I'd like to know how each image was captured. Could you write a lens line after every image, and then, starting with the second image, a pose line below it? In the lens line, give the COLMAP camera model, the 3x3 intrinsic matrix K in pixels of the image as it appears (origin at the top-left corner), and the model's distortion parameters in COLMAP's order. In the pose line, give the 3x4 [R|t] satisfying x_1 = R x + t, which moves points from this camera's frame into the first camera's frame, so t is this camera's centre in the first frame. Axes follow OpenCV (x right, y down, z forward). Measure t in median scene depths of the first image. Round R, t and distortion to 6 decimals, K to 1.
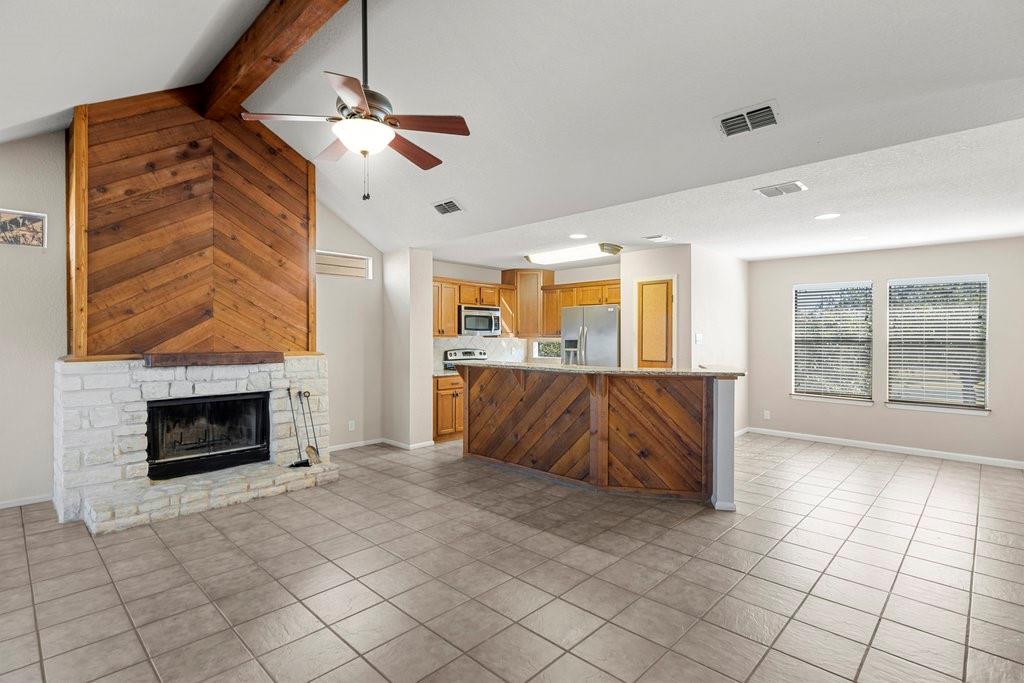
lens RADIAL K [[496.7, 0, 514.9], [0, 496.7, 338.9], [0, 0, 1]] dist [0.004908, -0.001073]
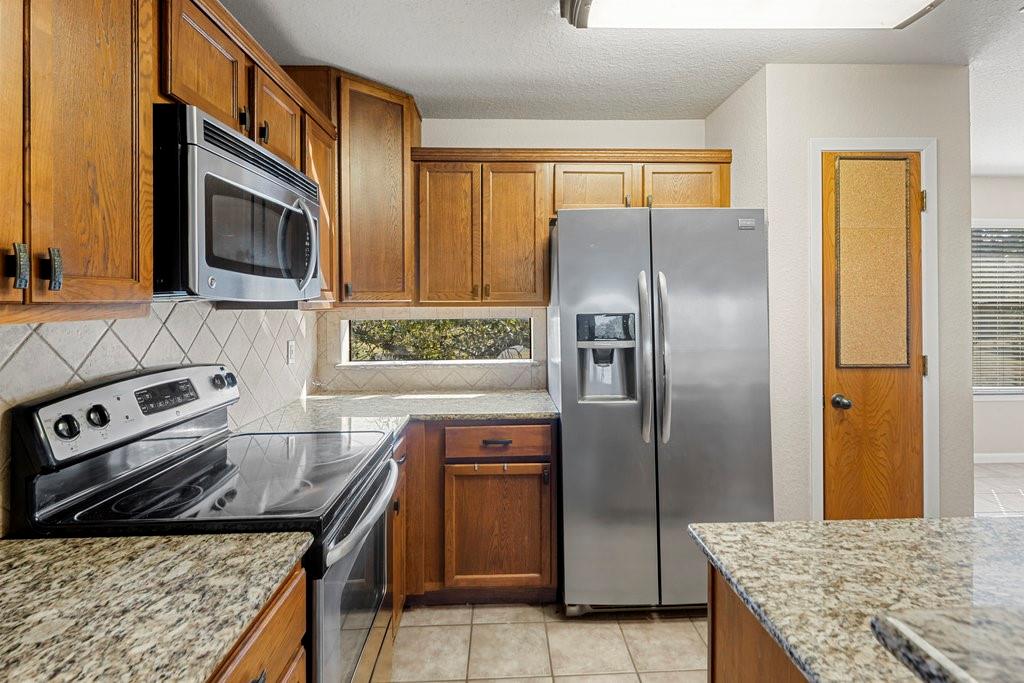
lens RADIAL K [[496.7, 0, 519.9], [0, 496.7, 298.8], [0, 0, 1]] dist [0.004908, -0.001073]
pose [[0.685464, -0.000730, 0.728106, -0.148814], [0.009913, 0.999916, -0.008330, -0.004955], [-0.728039, 0.012928, 0.685414, 0.812478]]
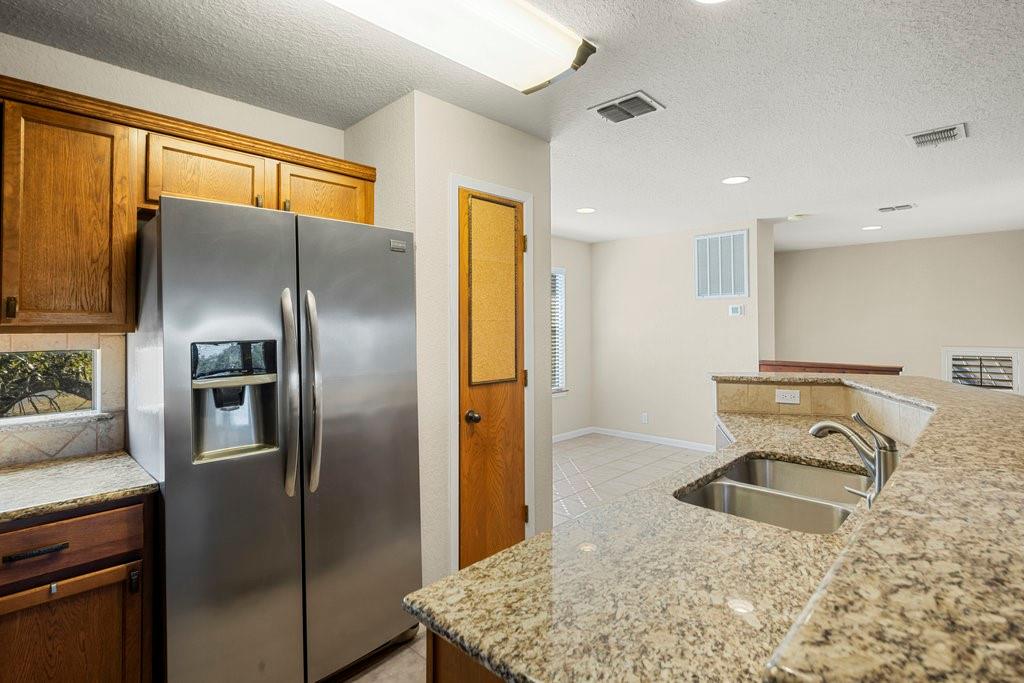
lens RADIAL K [[496.7, 0, 519.7], [0, 496.7, 318.1], [0, 0, 1]] dist [0.004908, -0.001073]
pose [[-0.011438, 0.012042, 0.999862, -0.127779], [0.010295, 0.999876, -0.011924, -0.004573], [-0.999882, 0.010158, -0.011560, 0.851975]]
